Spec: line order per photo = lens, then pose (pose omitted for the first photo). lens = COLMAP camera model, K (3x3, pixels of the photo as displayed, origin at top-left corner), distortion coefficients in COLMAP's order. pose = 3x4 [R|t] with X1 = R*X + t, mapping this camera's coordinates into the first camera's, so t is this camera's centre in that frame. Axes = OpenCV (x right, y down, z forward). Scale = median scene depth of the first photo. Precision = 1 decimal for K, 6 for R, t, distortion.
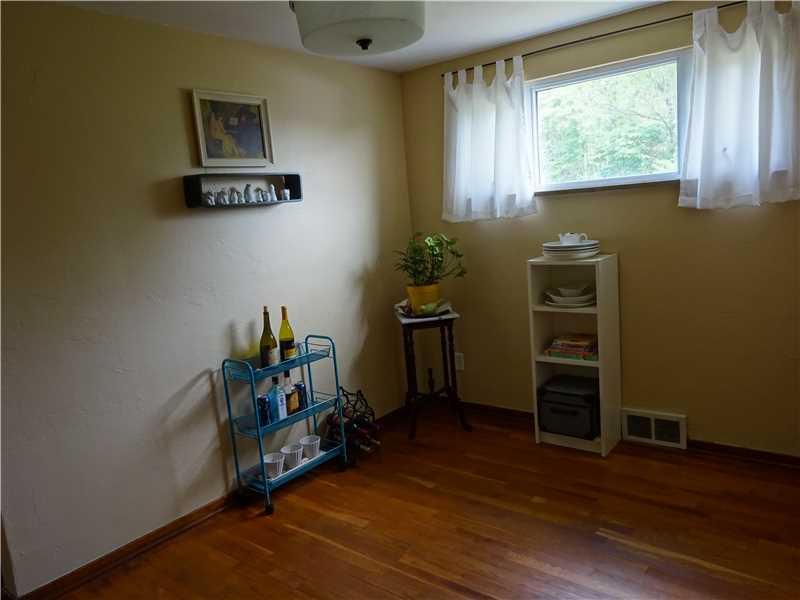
lens RADIAL K [[597.1, 0, 414.1], [0, 597.1, 294.9], [0, 0, 1]] dist [0.003004, 0.003223]
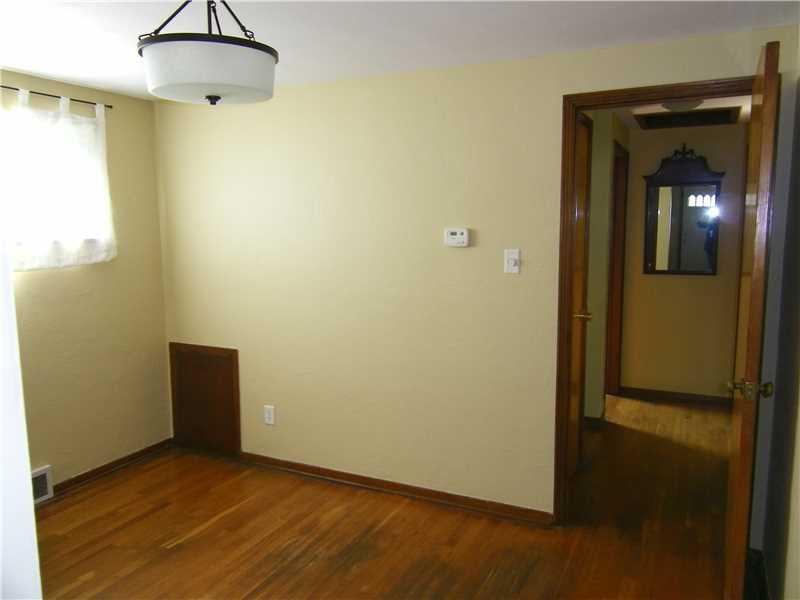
lens RADIAL K [[617.6, 0, 400.7], [0, 617.6, 307.3], [0, 0, 1]] dist [-0.006265, -0.000085]
pose [[-0.193847, -0.062630, 0.979031, -0.698174], [0.168615, 0.980982, 0.096141, -0.067968], [-0.966433, 0.183716, -0.179600, 0.545583]]
